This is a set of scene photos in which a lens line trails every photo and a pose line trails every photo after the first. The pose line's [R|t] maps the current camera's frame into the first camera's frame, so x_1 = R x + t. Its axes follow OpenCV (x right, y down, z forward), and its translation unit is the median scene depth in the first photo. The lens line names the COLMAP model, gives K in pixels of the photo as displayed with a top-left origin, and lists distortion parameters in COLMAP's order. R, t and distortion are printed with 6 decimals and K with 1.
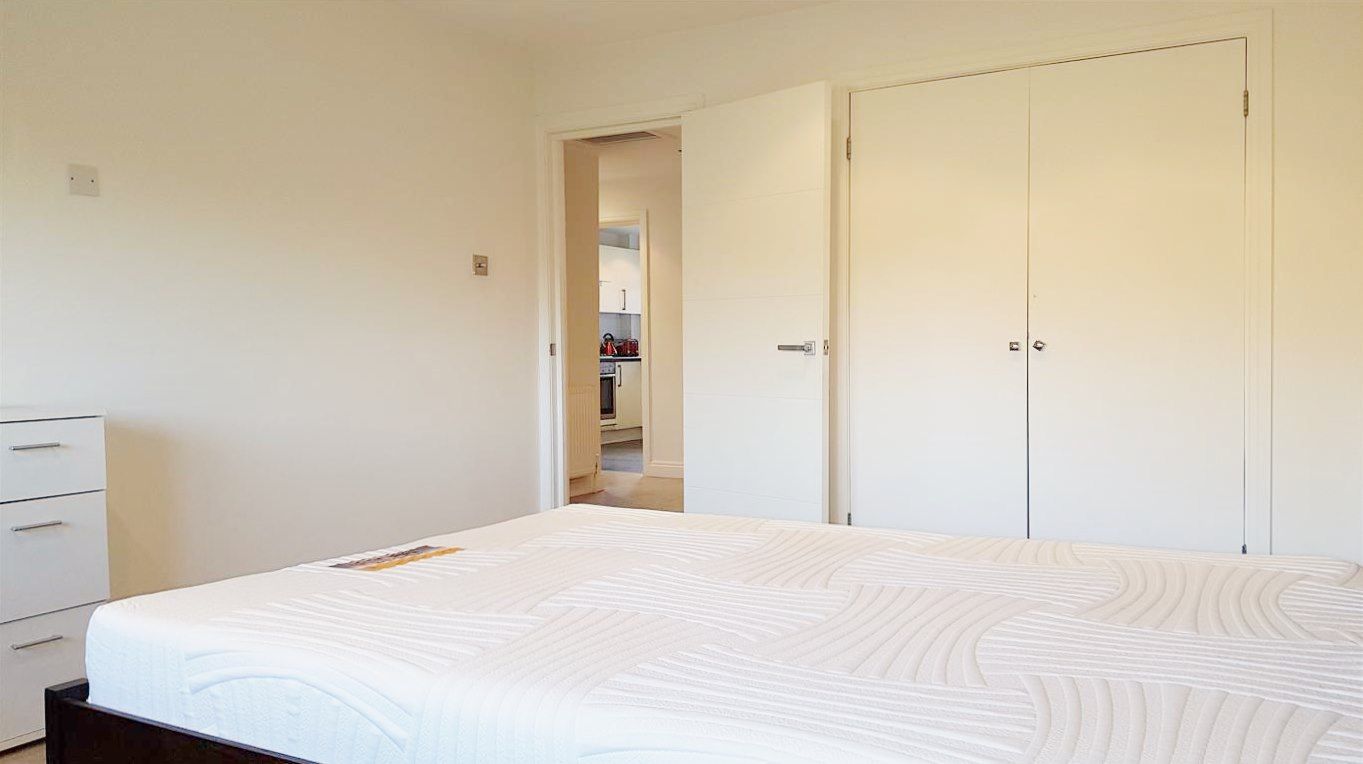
lens RADIAL K [[1109.6, 0, 680.9], [0, 1109.6, 380.5], [0, 0, 1]] dist [0.080641, -0.060723]
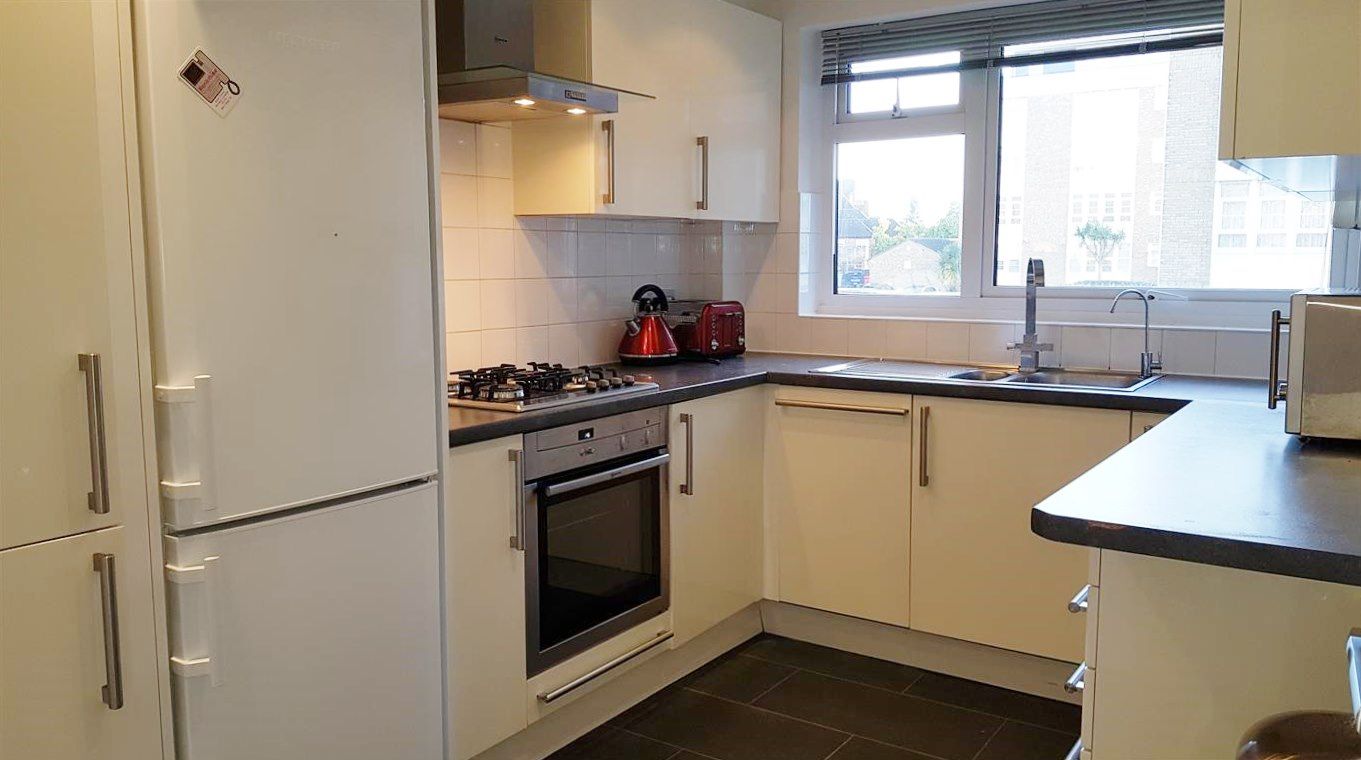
lens RADIAL K [[1108.0, 0, 680.4], [0, 1108.0, 379.1], [0, 0, 1]] dist [0.080641, -0.060723]
pose [[0.998055, 0.004713, -0.062154, -0.038193], [0.000314, 0.996745, 0.080624, -0.042429], [0.062331, -0.080487, 0.994805, 0.706961]]
